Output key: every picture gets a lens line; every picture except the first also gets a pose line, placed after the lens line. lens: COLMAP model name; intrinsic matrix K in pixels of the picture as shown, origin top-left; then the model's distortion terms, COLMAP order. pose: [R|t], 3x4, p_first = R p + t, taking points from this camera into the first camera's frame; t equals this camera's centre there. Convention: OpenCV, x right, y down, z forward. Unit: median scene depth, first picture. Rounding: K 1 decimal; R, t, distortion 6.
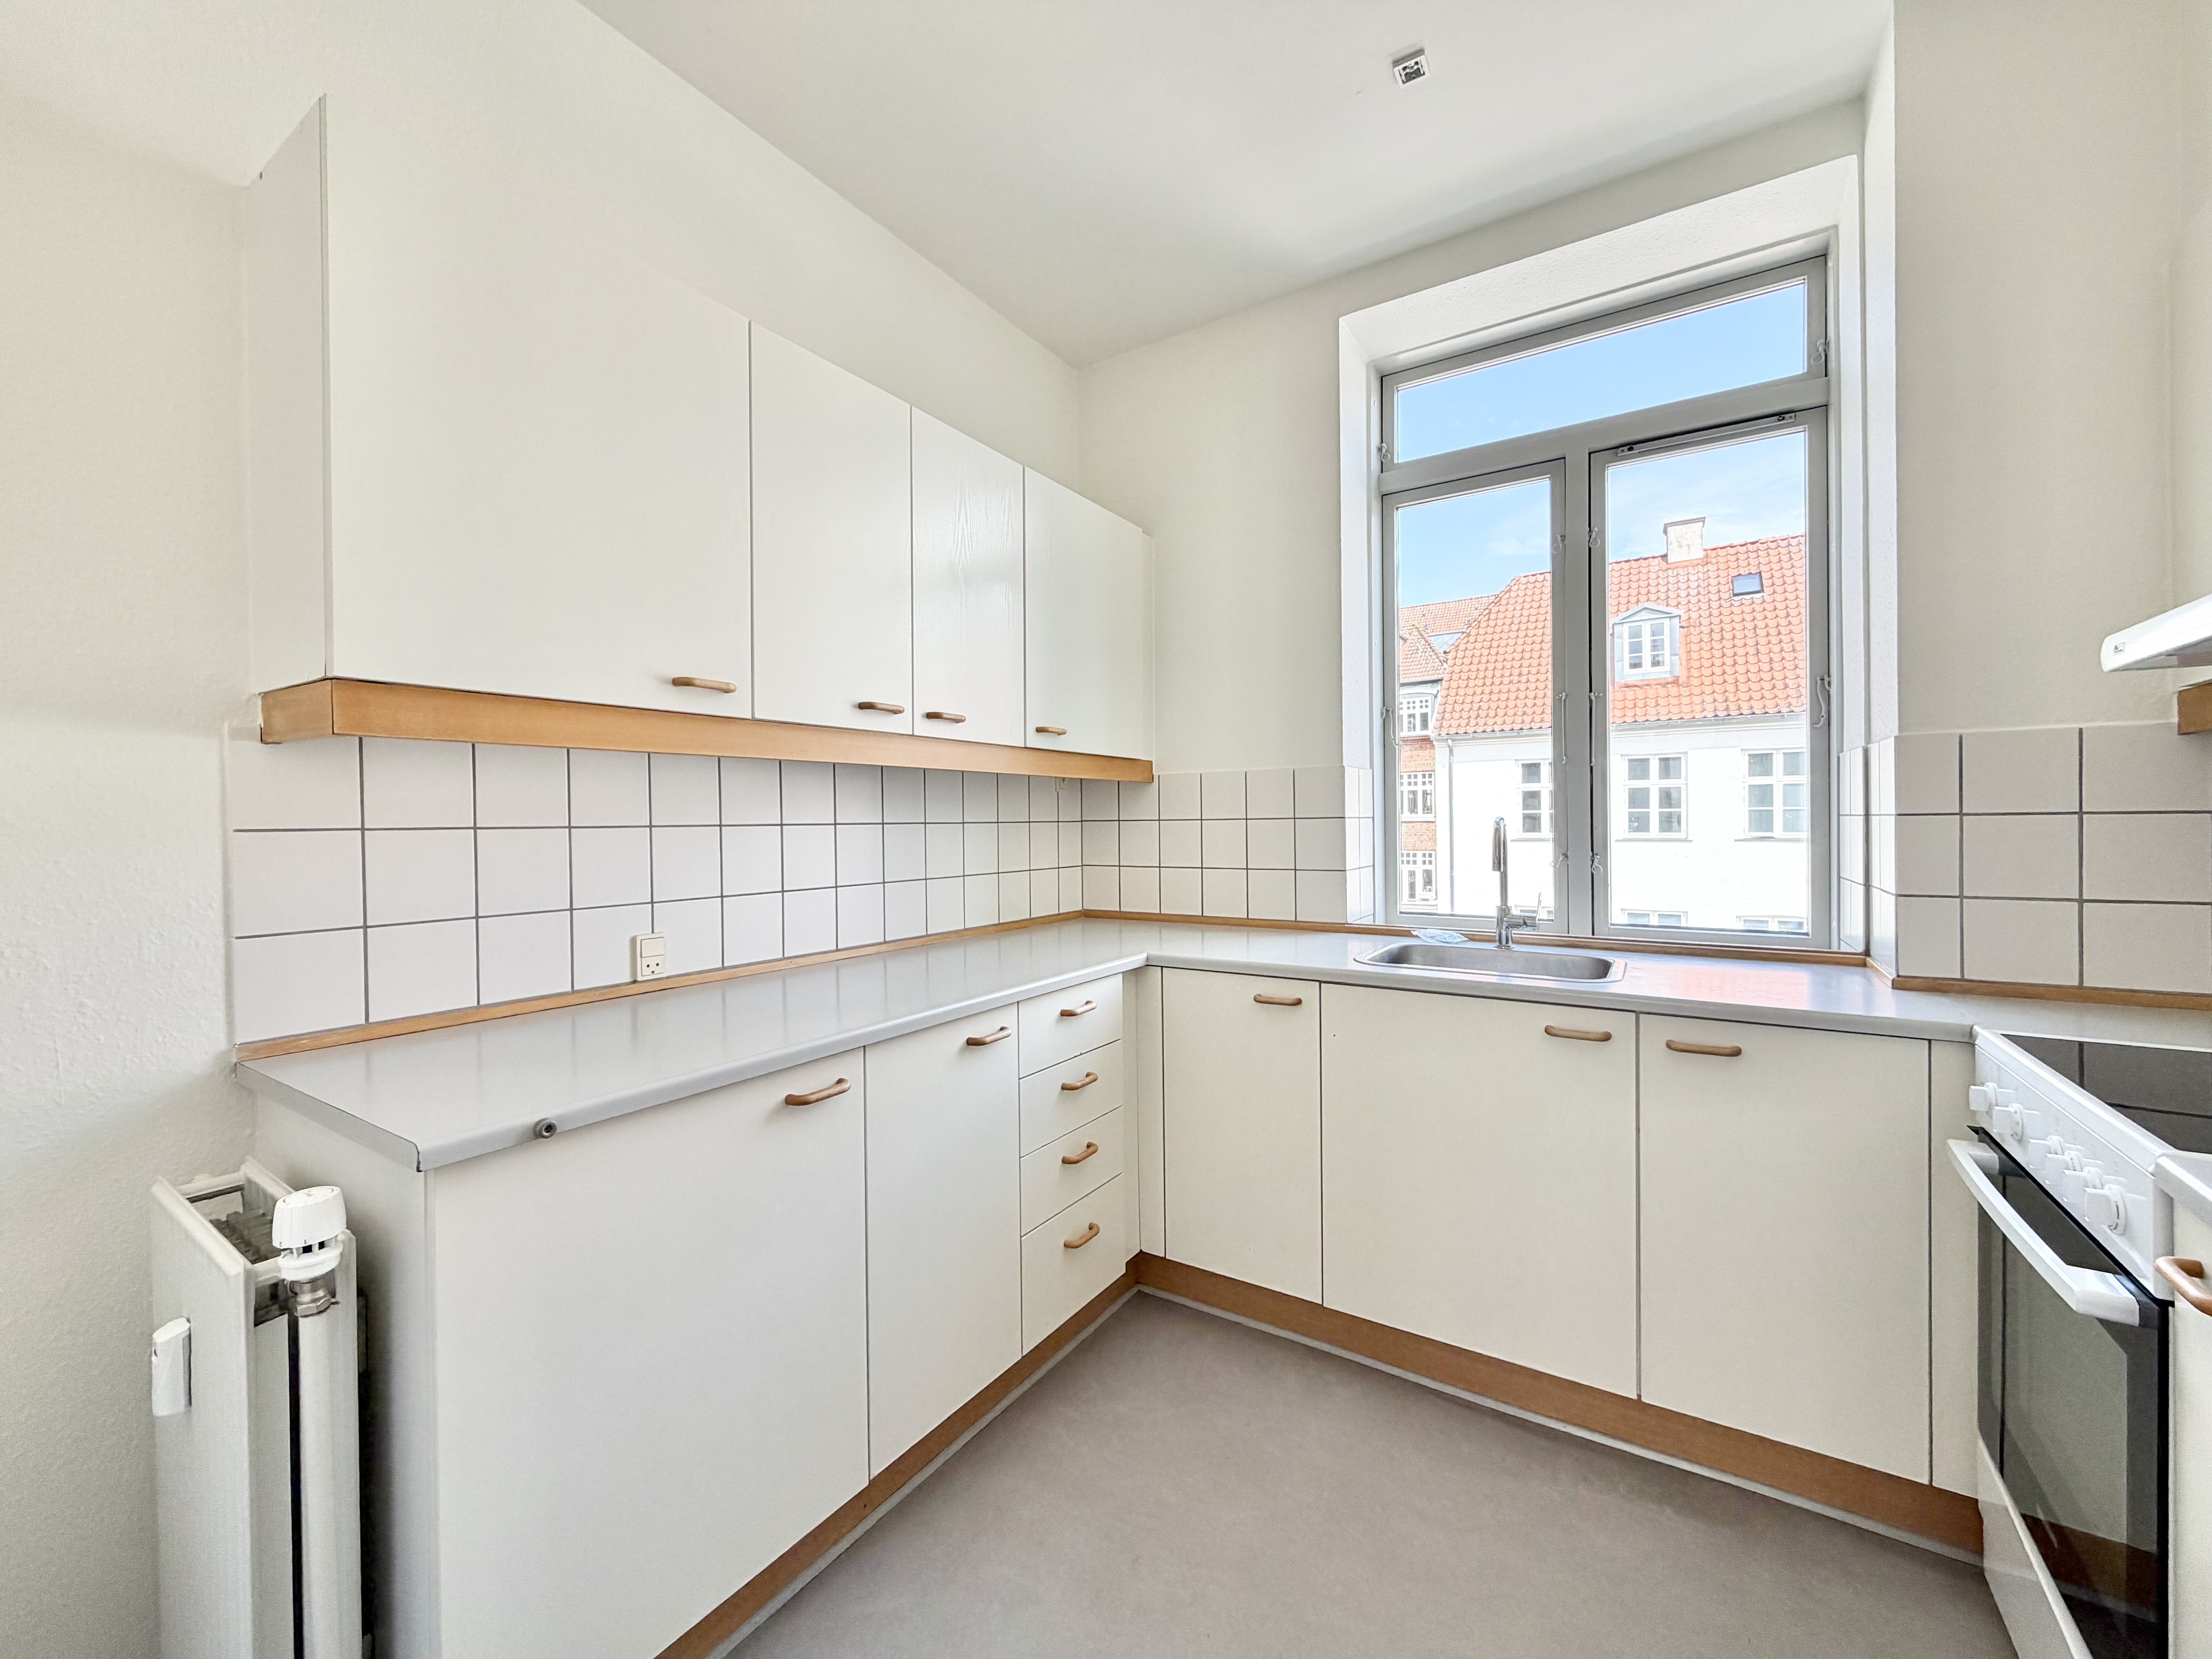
lens RADIAL K [[886.1, 0, 1099.1], [0, 886.1, 831.0], [0, 0, 1]] dist [0.000198, 0.000048]
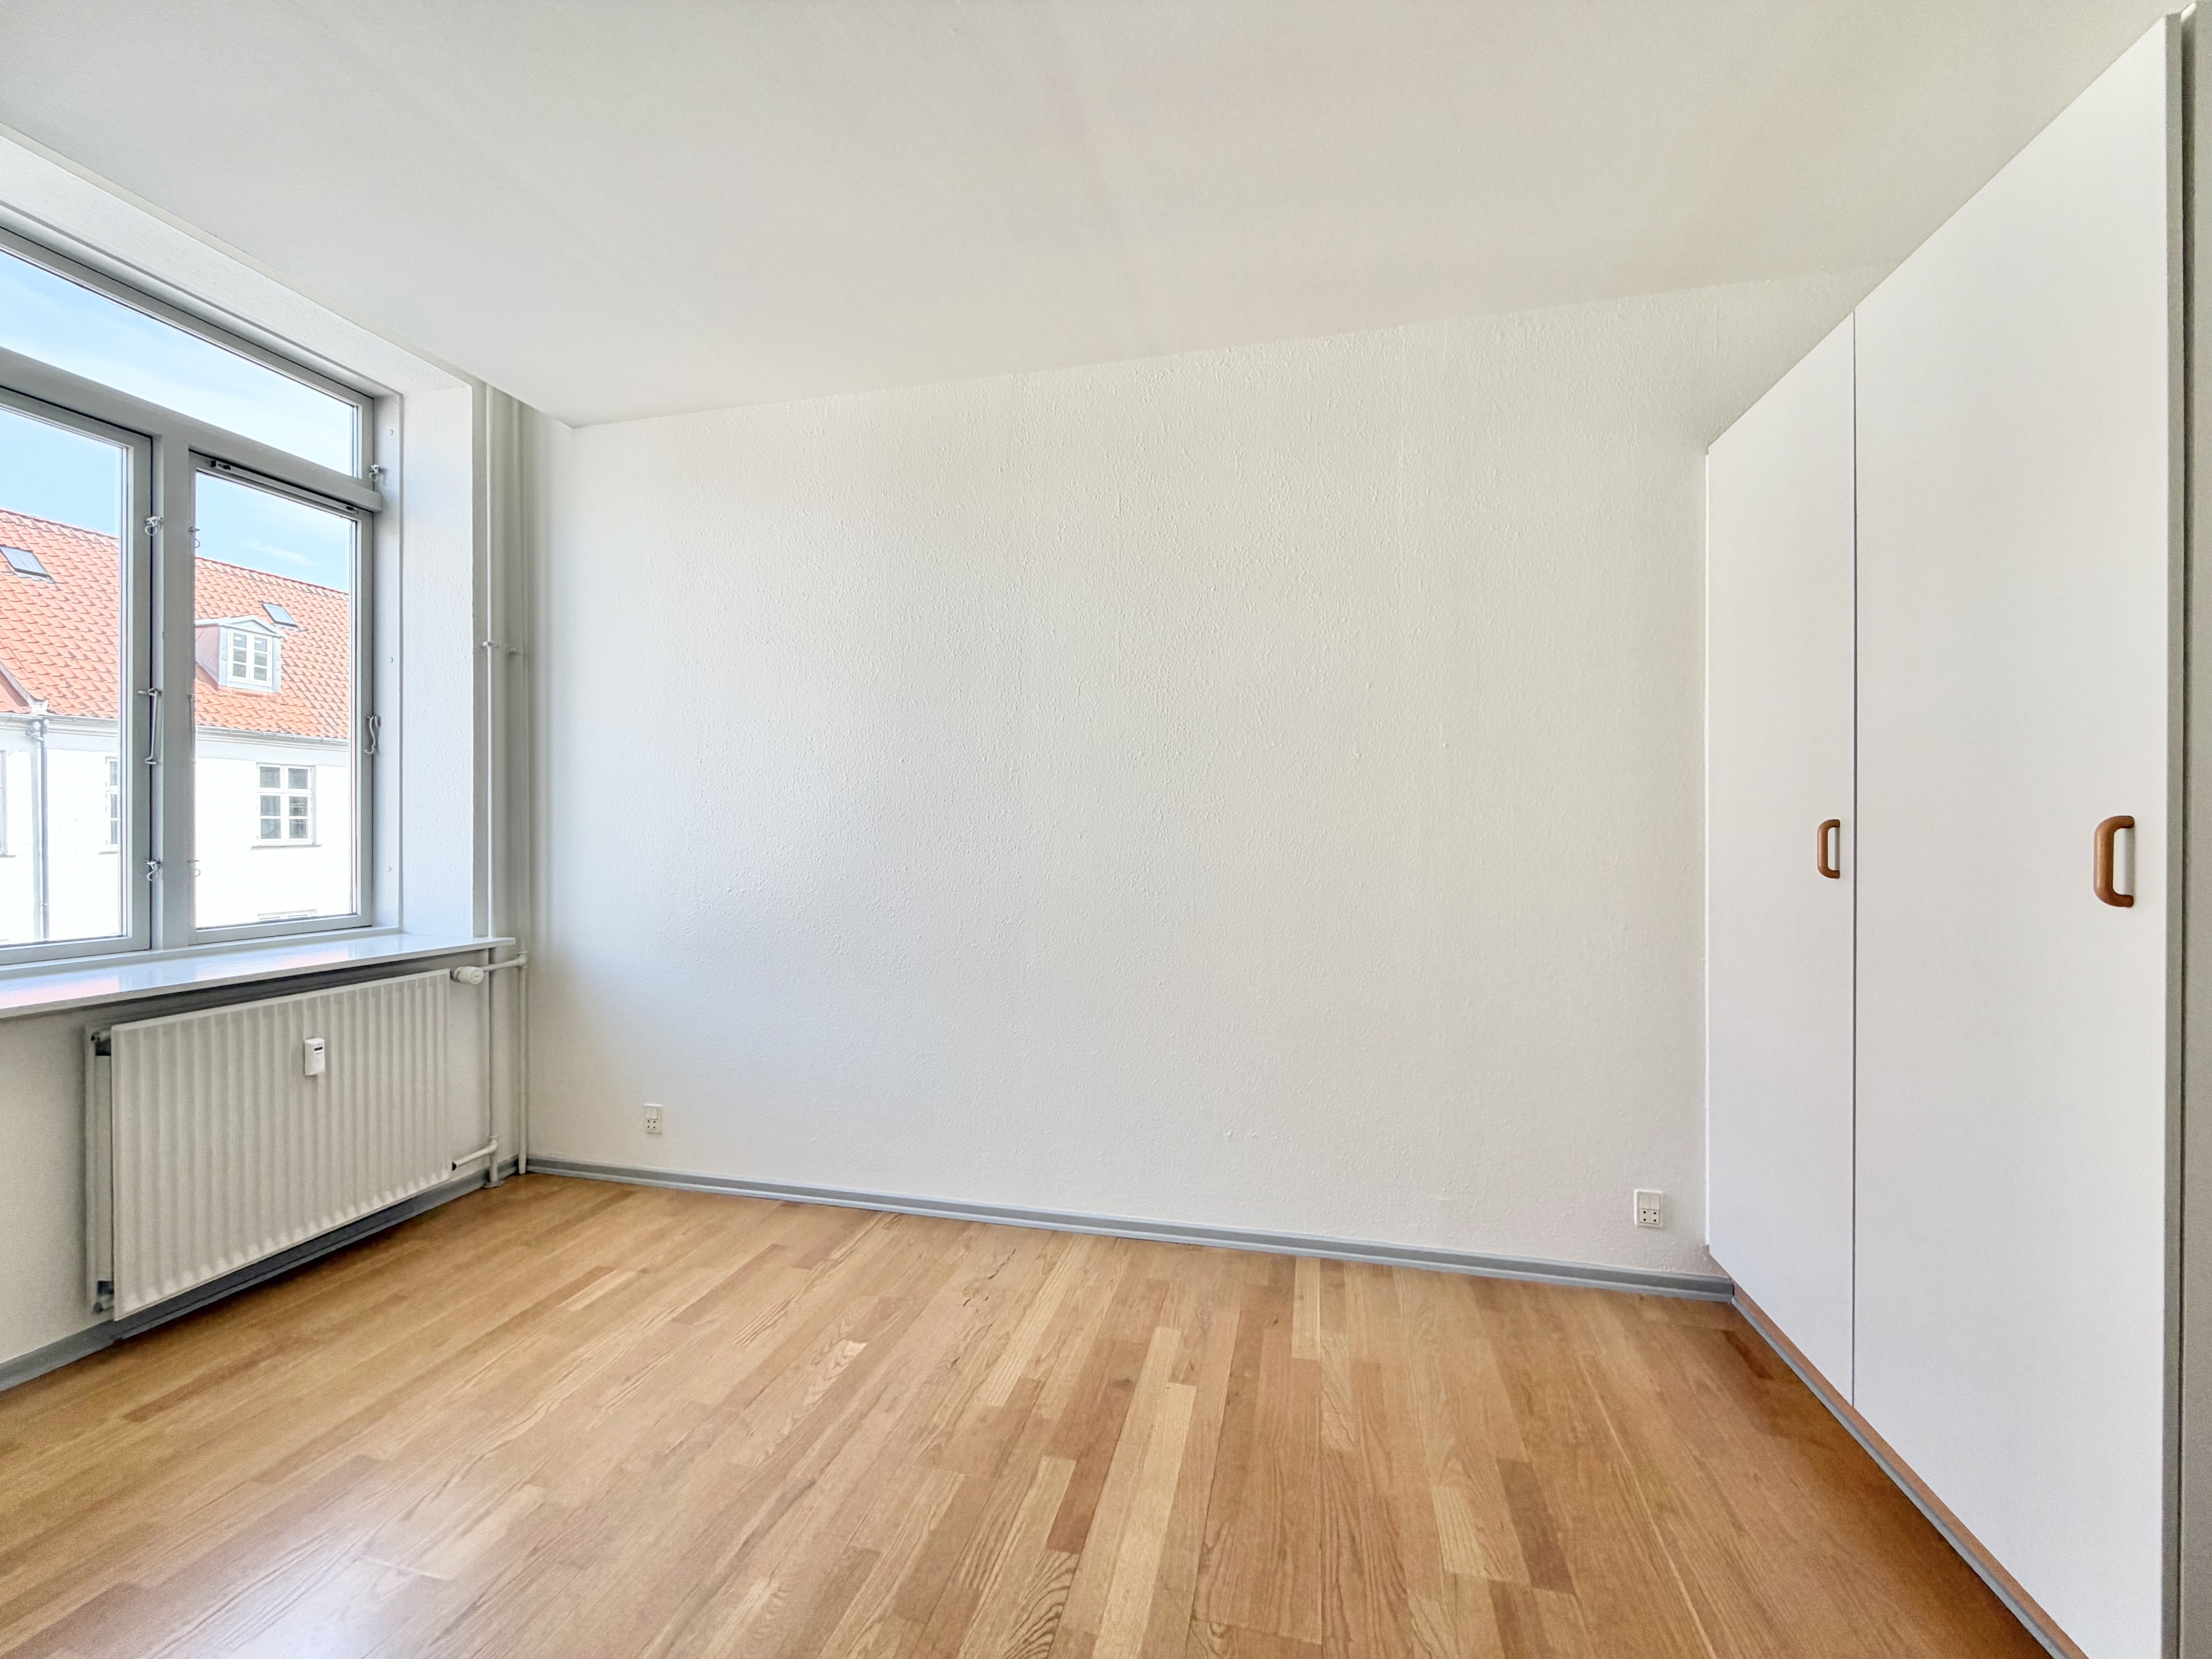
lens RADIAL K [[886.1, 0, 1099.1], [0, 886.1, 831.0], [0, 0, 1]] dist [0.000198, 0.000048]
pose [[-0.328191, 0.005588, 0.944595, -0.760181], [0.010756, 0.999940, -0.002178, 0.006326], [-0.944550, 0.009446, -0.328231, 0.412997]]
